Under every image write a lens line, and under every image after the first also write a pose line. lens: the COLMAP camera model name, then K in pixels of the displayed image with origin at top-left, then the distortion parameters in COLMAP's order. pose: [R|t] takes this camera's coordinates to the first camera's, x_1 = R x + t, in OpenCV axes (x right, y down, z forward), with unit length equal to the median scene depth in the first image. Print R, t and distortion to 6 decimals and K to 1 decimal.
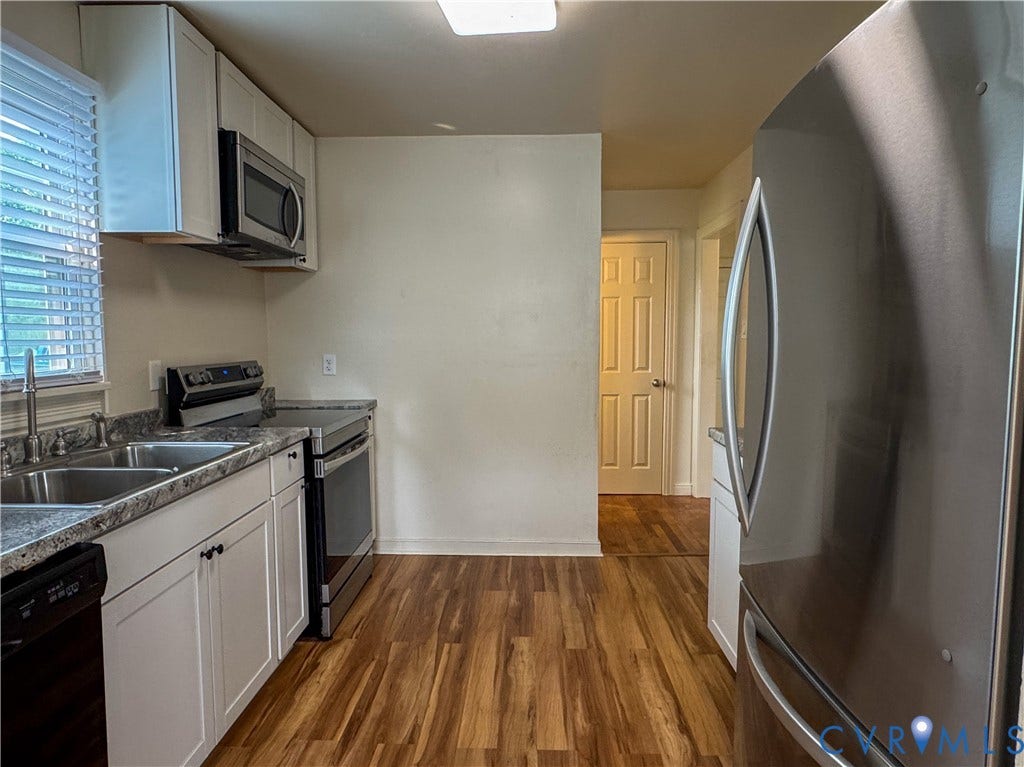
lens RADIAL K [[604.8, 0, 505.6], [0, 604.8, 388.5], [0, 0, 1]] dist [-0.018914, -0.000770]
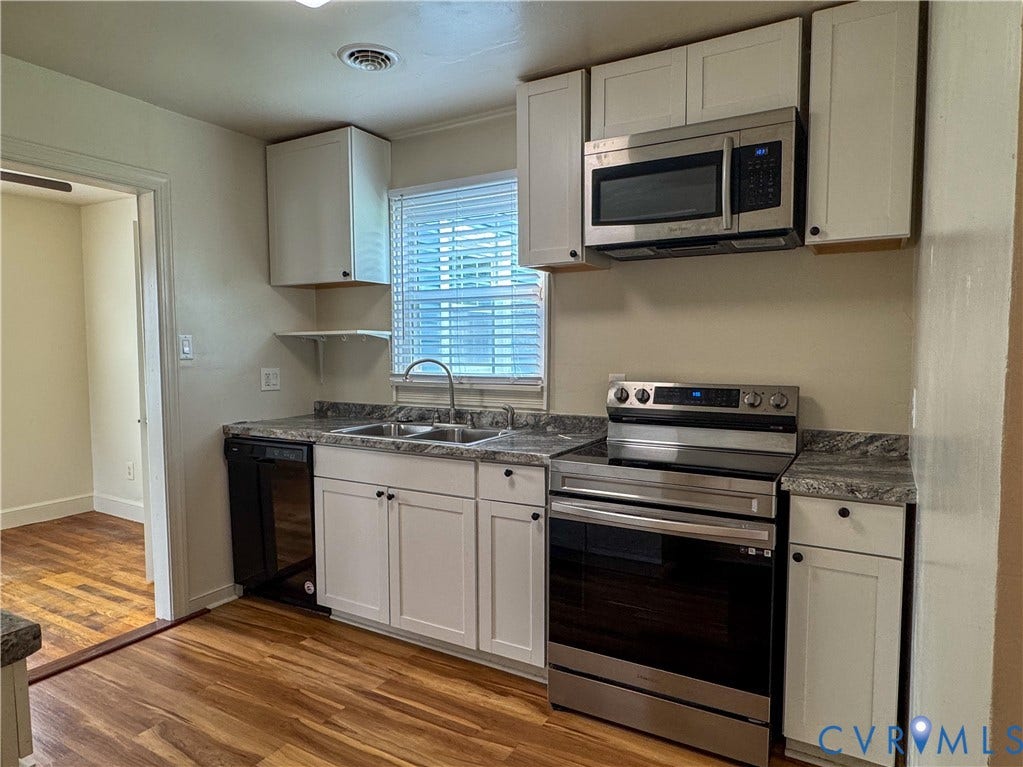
lens RADIAL K [[604.2, 0, 505.1], [0, 604.2, 388.5], [0, 0, 1]] dist [-0.018914, -0.000770]
pose [[-0.455524, 0.062140, -0.888052, 0.595732], [-0.072934, 0.991602, 0.106797, -0.150745], [0.887231, 0.113418, -0.447166, 1.613650]]
